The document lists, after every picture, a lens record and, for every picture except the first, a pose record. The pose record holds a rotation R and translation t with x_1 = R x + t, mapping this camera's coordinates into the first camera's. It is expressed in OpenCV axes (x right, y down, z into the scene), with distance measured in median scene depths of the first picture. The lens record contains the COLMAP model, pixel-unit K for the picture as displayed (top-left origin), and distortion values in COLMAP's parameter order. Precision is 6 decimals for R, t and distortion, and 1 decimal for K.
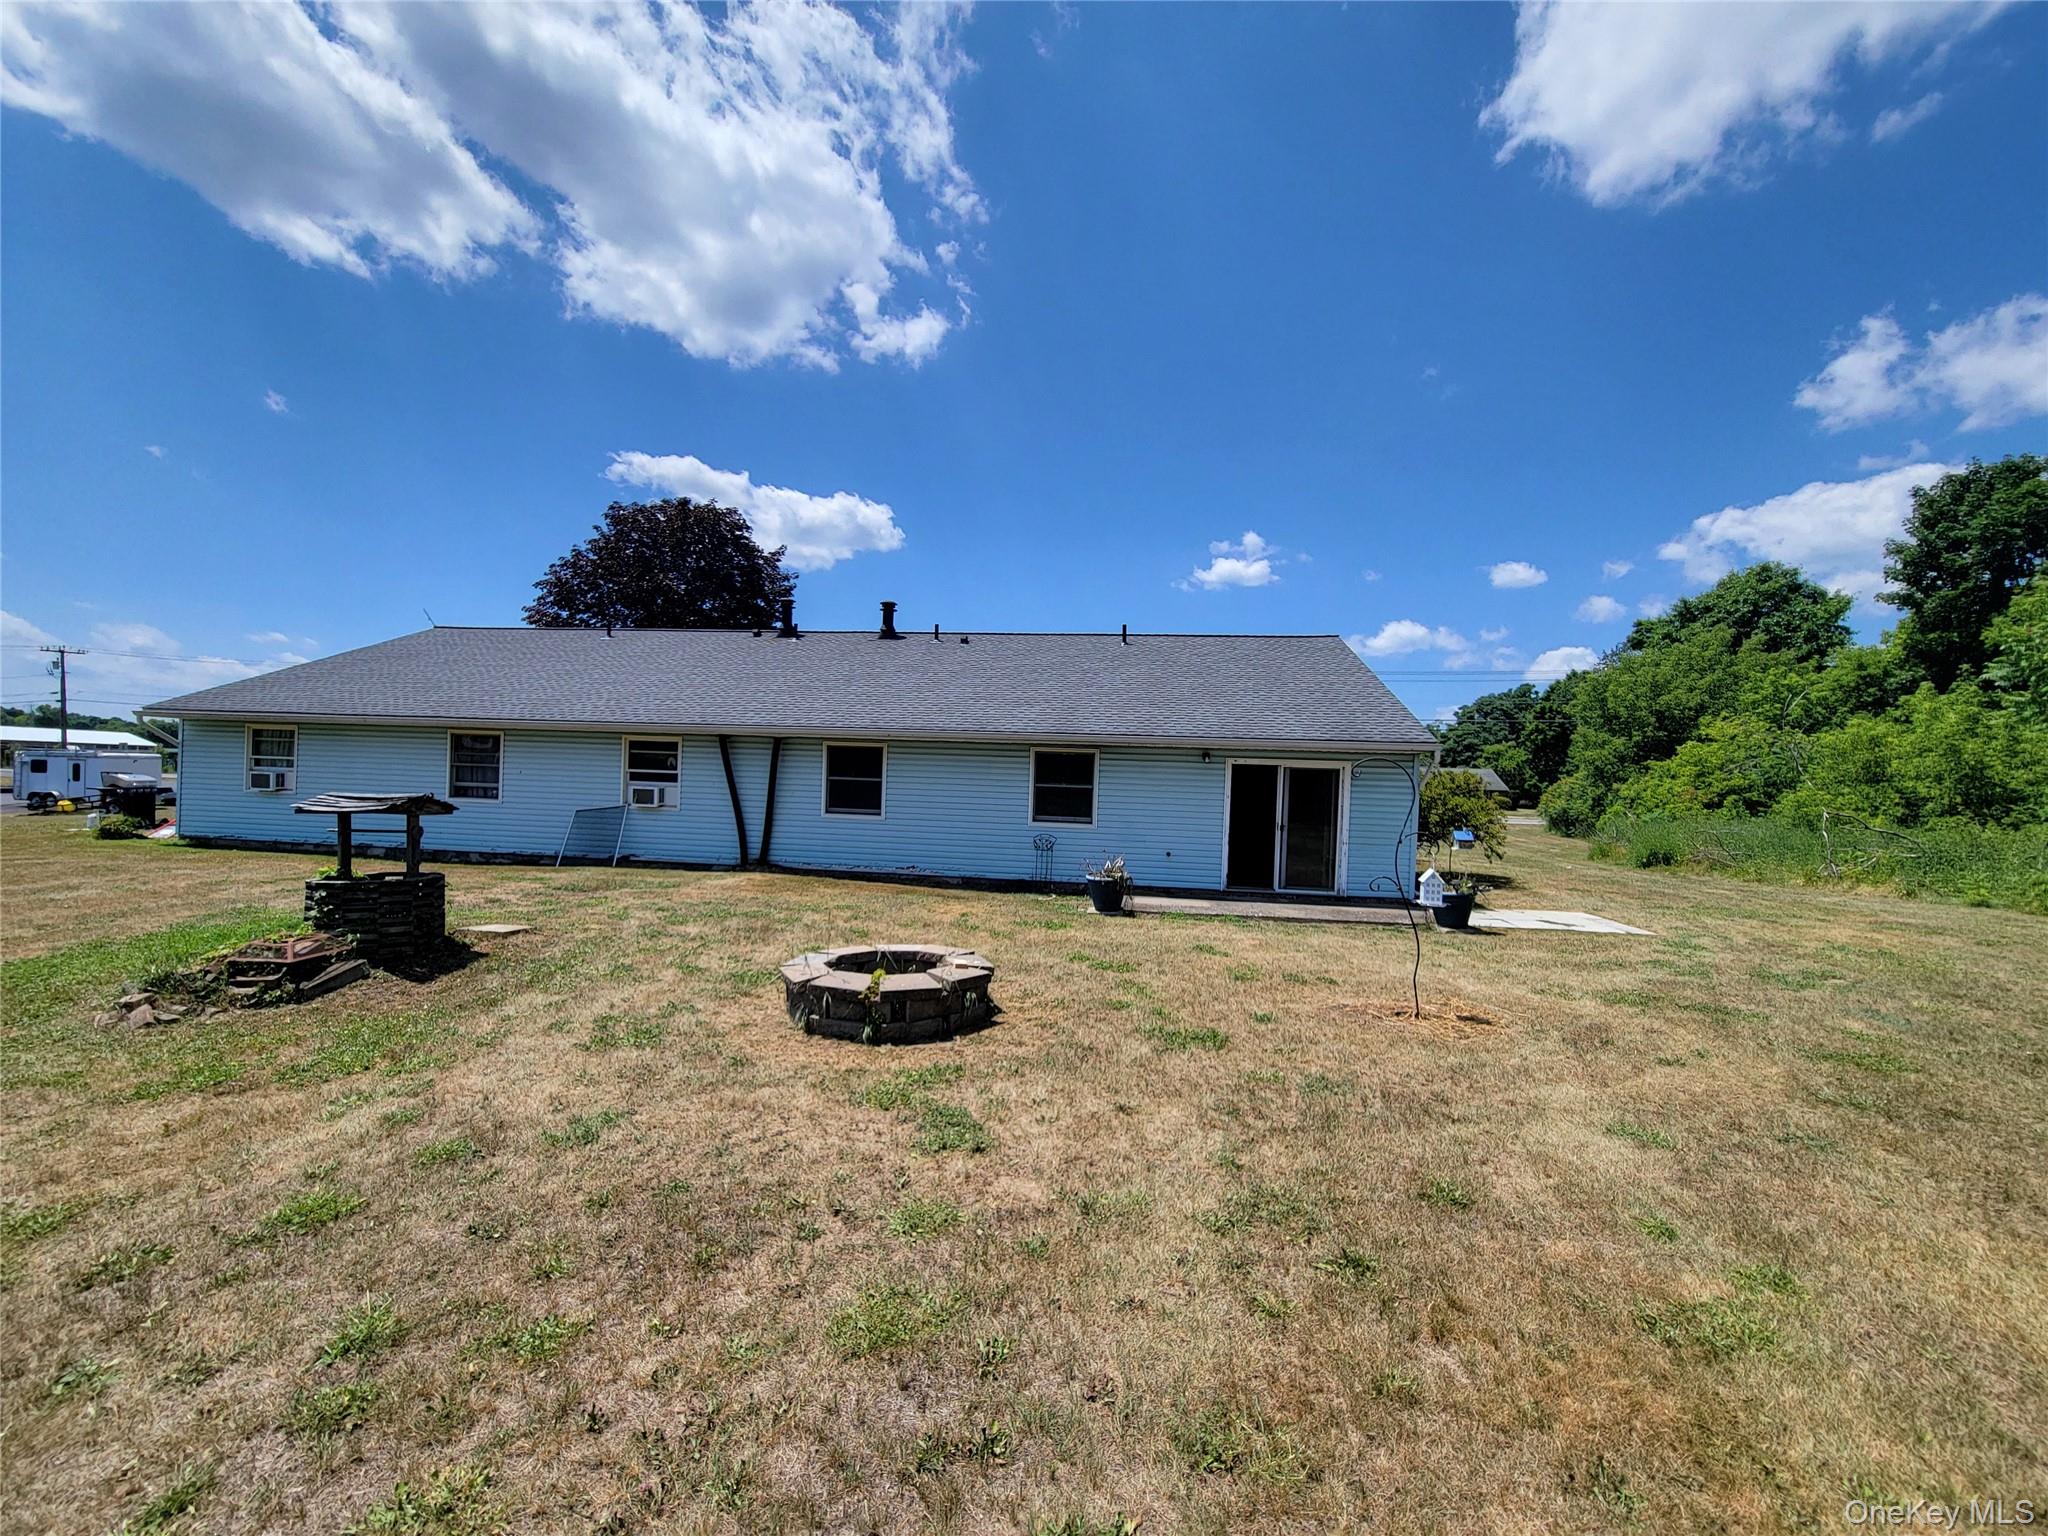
lens RADIAL K [[825.9, 0, 1021.8], [0, 825.9, 778.4], [0, 0, 1]] dist [0.000430, -0.000795]
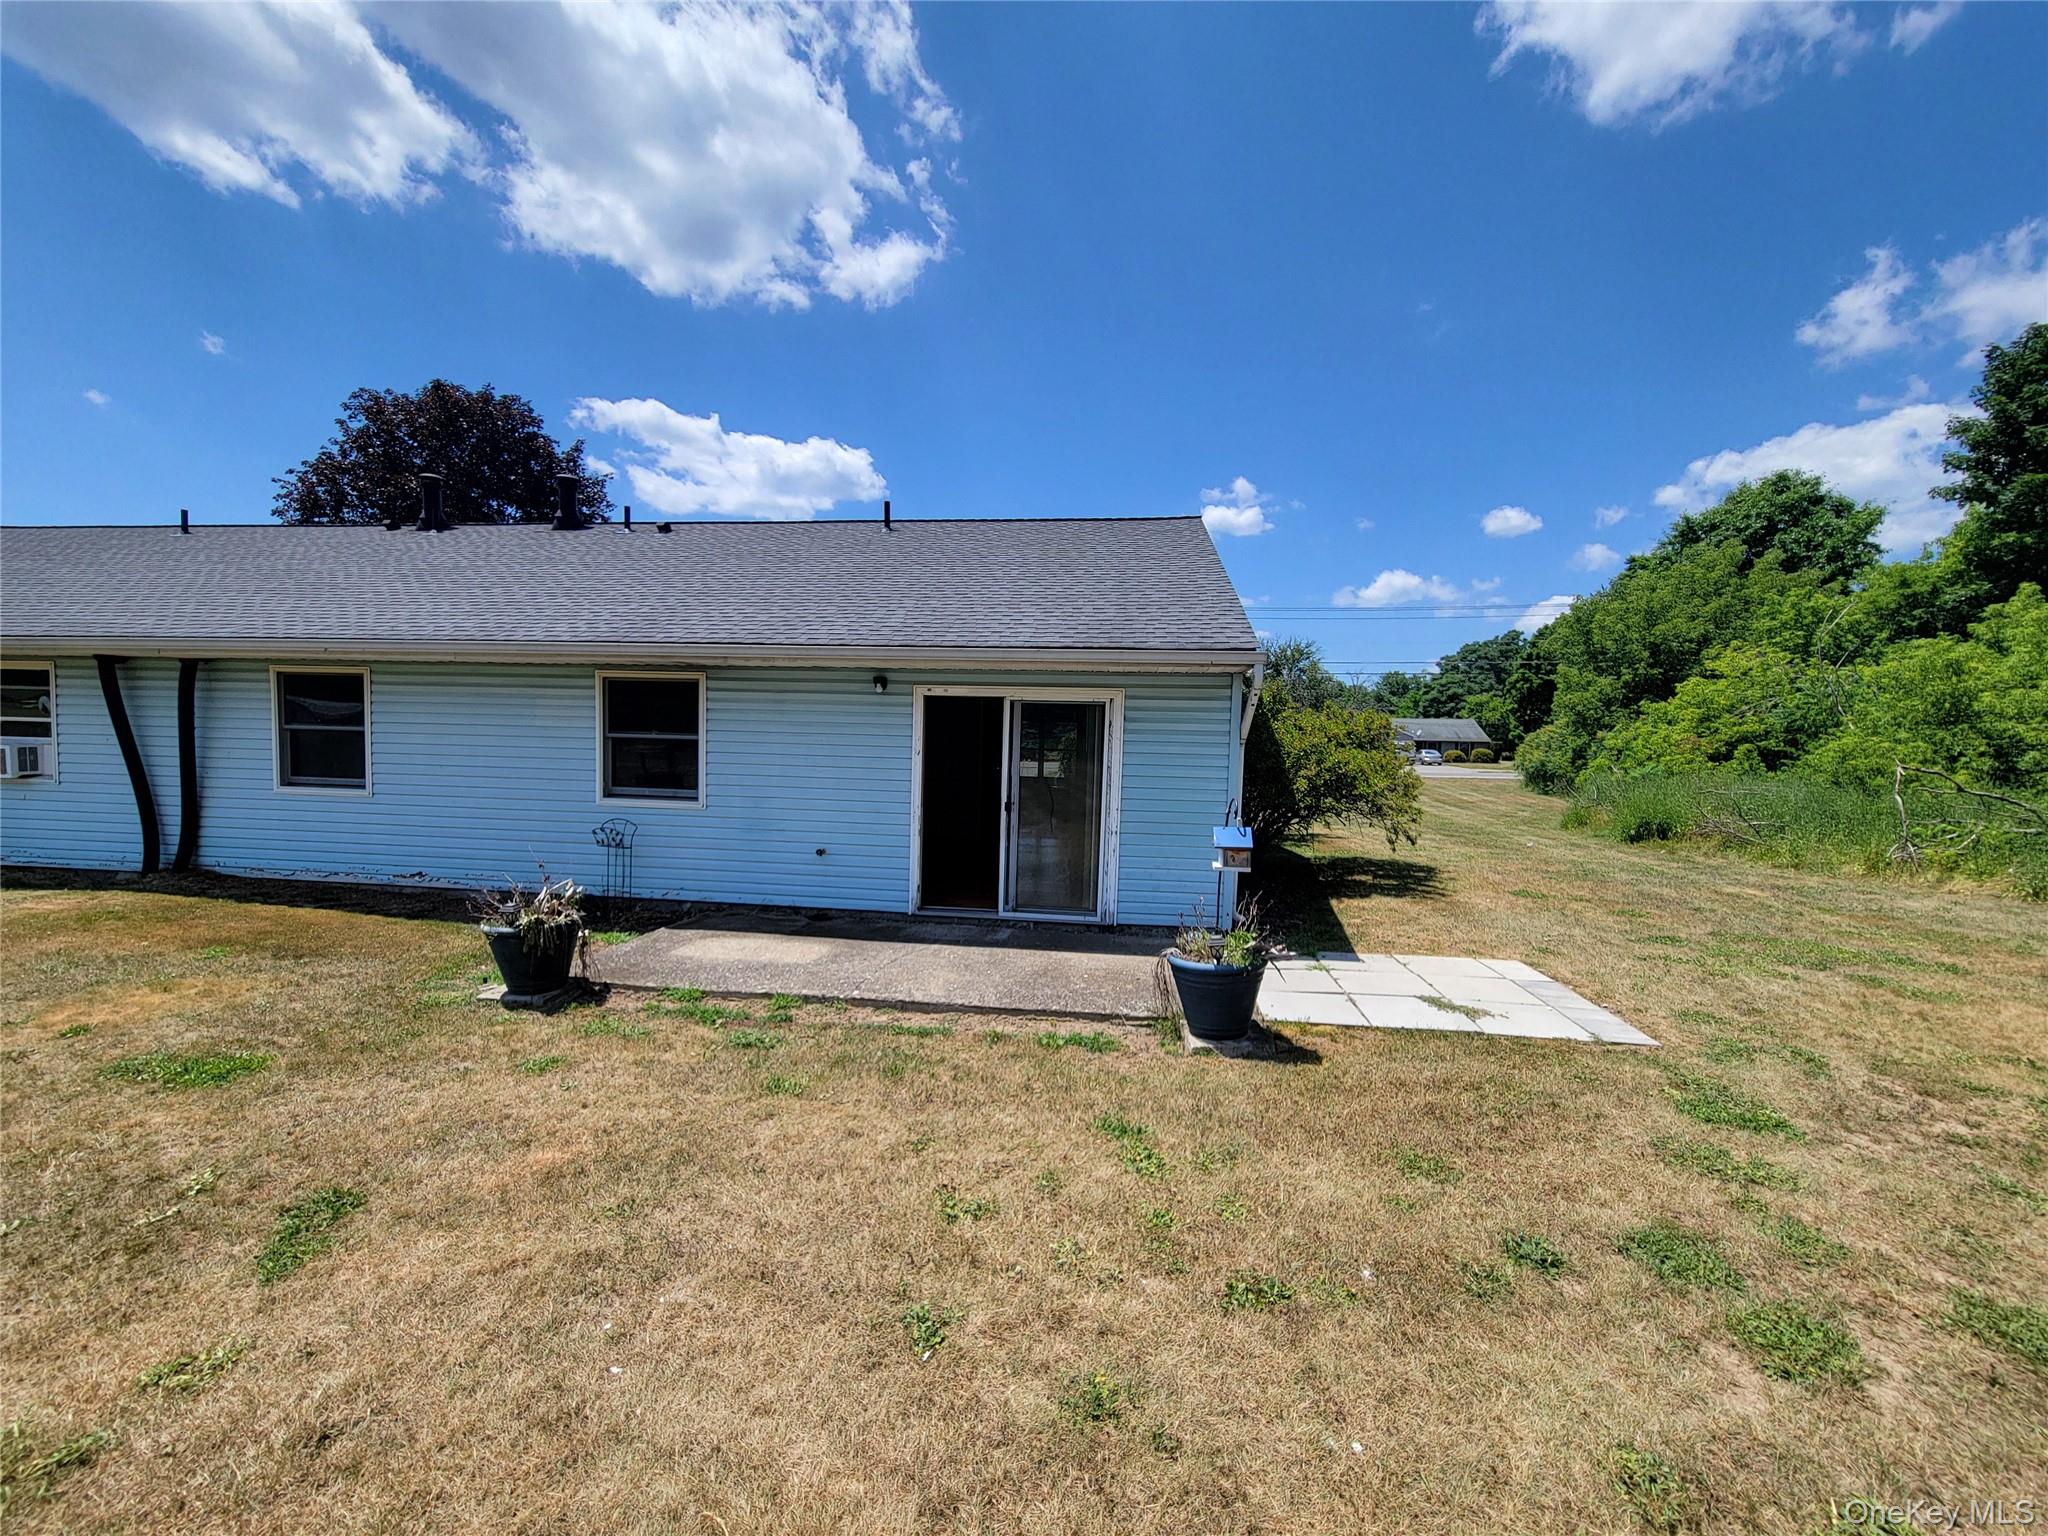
lens RADIAL K [[830.0, 0, 1019.6], [0, 830.0, 781.1], [0, 0, 1]] dist [-0.007039, 0.000412]
pose [[0.999927, -0.008807, 0.008256, 0.113908], [0.008322, 0.998338, 0.057029, 0.003547], [-0.008744, -0.056957, 0.998338, 0.153258]]
